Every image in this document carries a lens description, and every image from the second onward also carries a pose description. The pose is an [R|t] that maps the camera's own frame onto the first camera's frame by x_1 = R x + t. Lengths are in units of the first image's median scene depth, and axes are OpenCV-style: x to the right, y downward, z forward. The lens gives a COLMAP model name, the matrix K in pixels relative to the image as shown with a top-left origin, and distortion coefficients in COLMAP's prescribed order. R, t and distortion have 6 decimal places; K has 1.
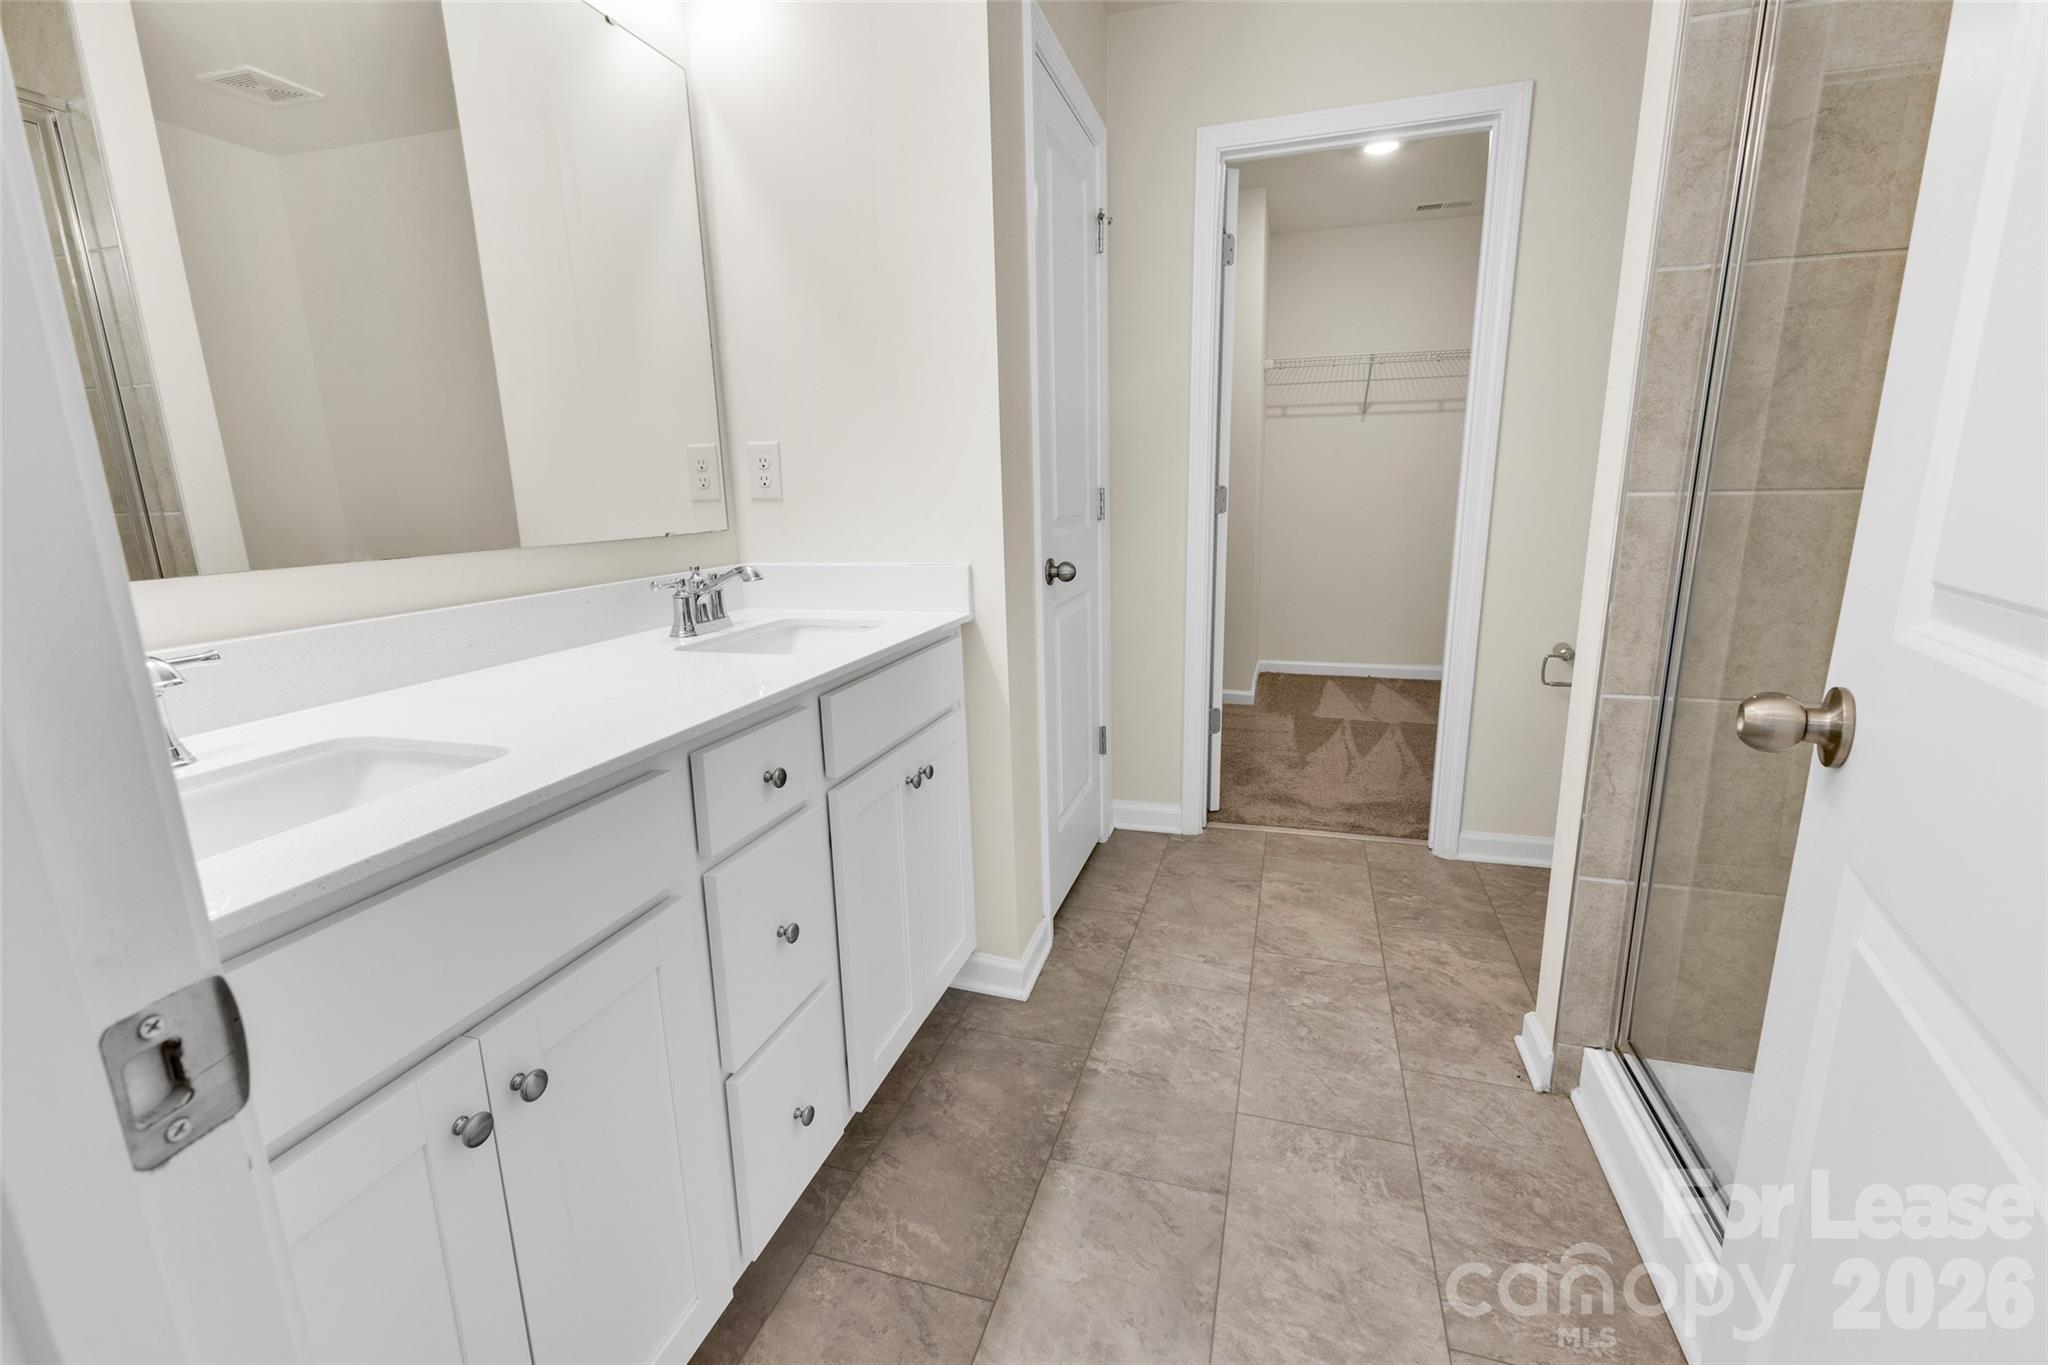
lens RADIAL K [[882.5, 0, 1028.4], [0, 882.5, 687.1], [0, 0, 1]] dist [0.011965, -0.003686]
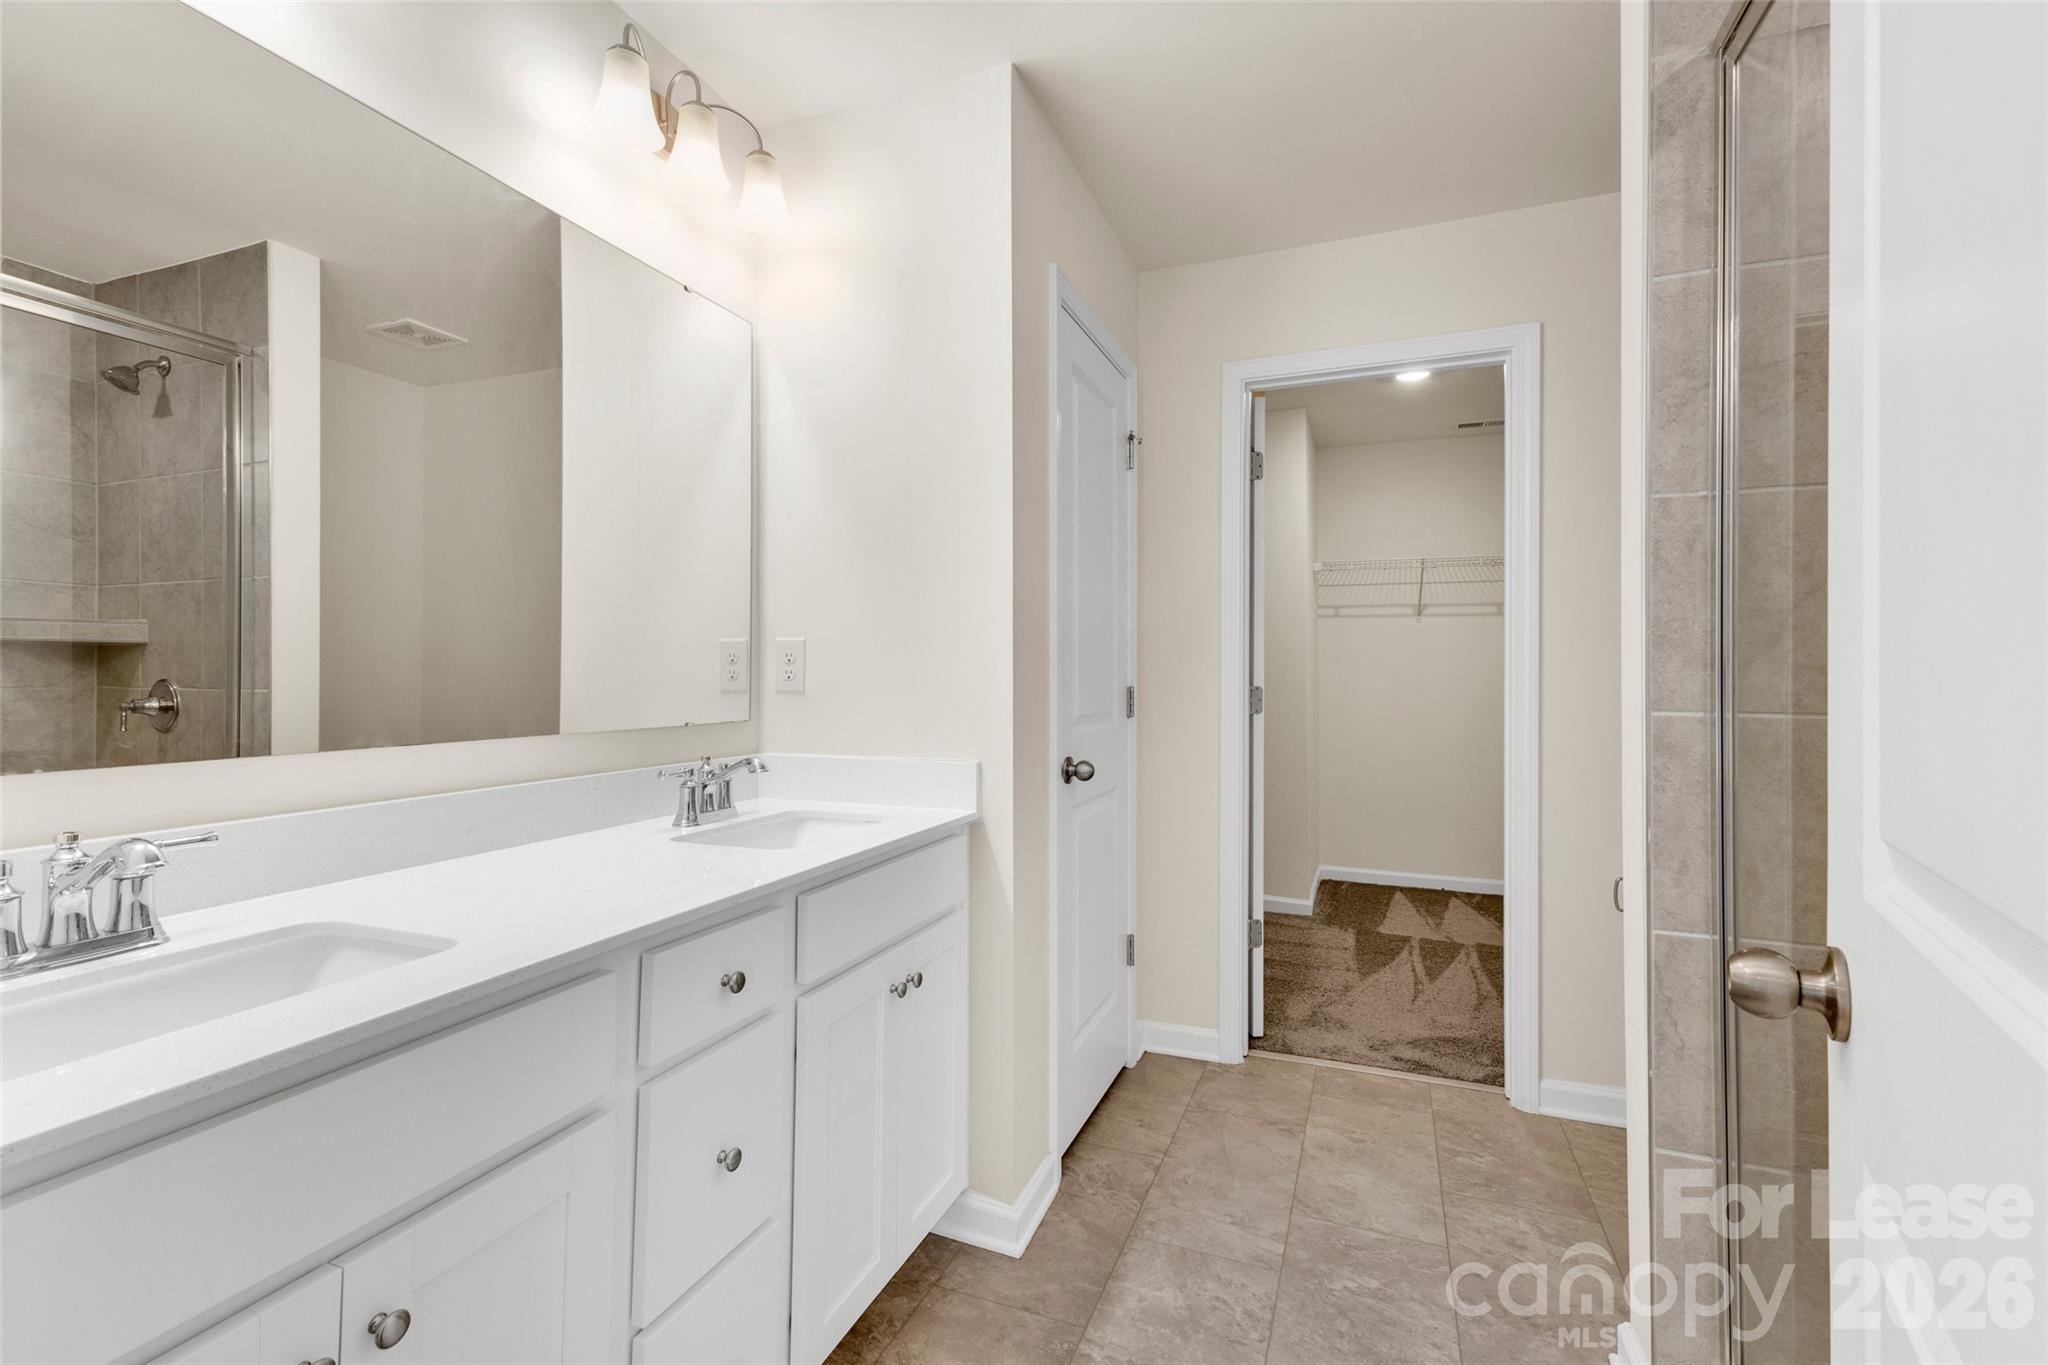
lens RADIAL K [[907.5, 0, 1023.3], [0, 907.5, 673.0], [0, 0, 1]] dist [0.014660, 0.000218]
pose [[0.996182, 0.022441, -0.084369, 0.066846], [-0.040601, 0.974620, -0.220155, -0.012892], [0.077288, 0.222740, 0.971809, -0.012530]]
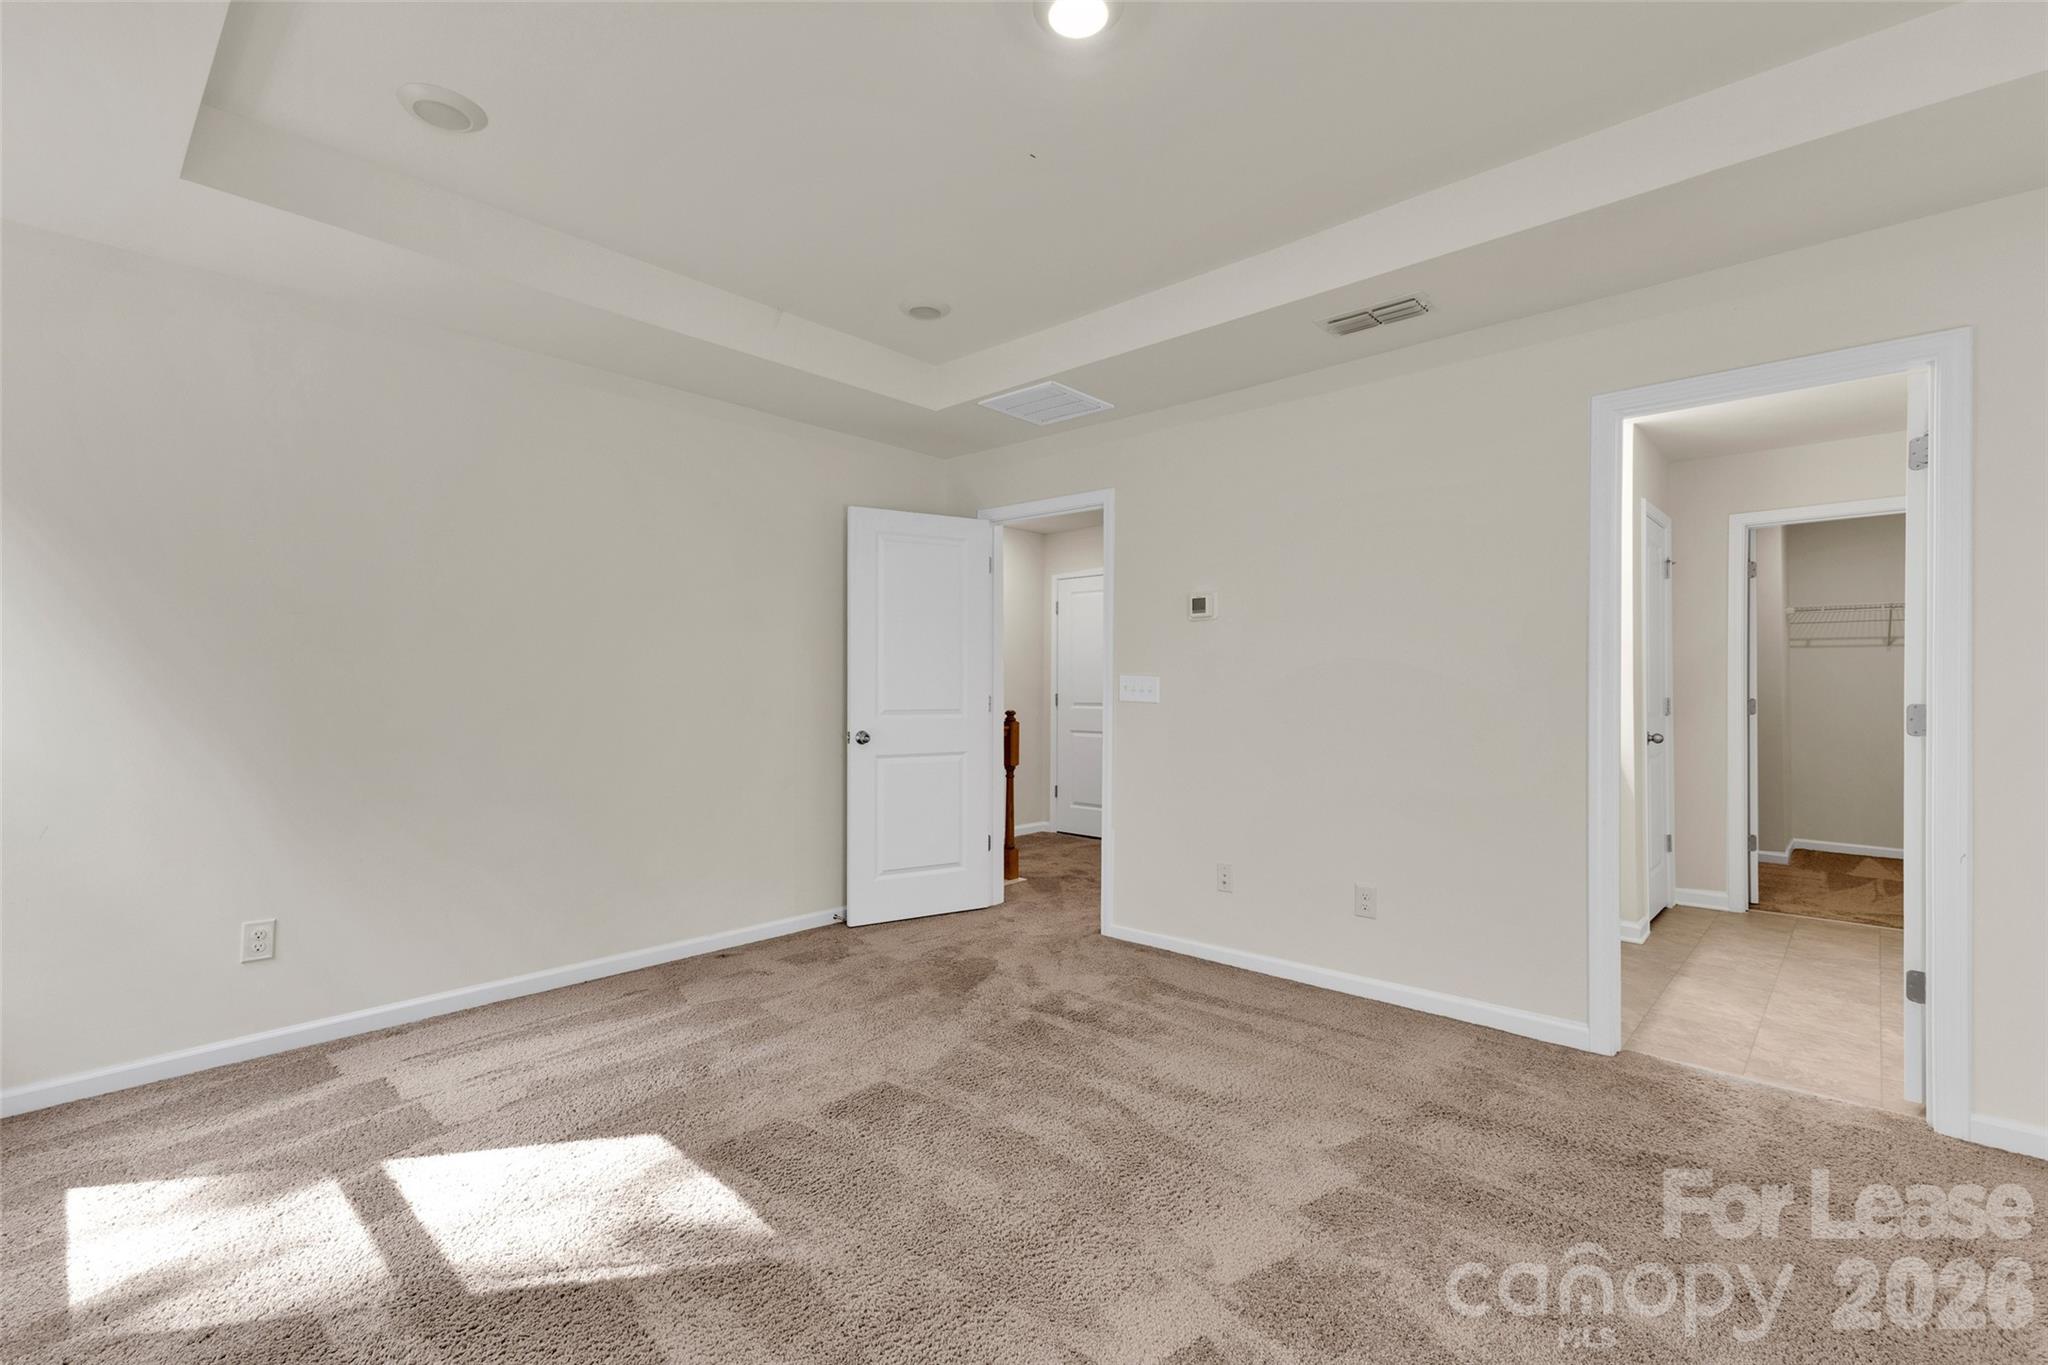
lens RADIAL K [[907.5, 0, 1023.3], [0, 907.5, 673.0], [0, 0, 1]] dist [0.014660, 0.000218]
pose [[0.898488, 0.022475, -0.438423, -0.392082], [-0.121970, 0.972149, -0.200125, 0.359848], [0.421715, 0.233284, 0.876205, -1.666936]]
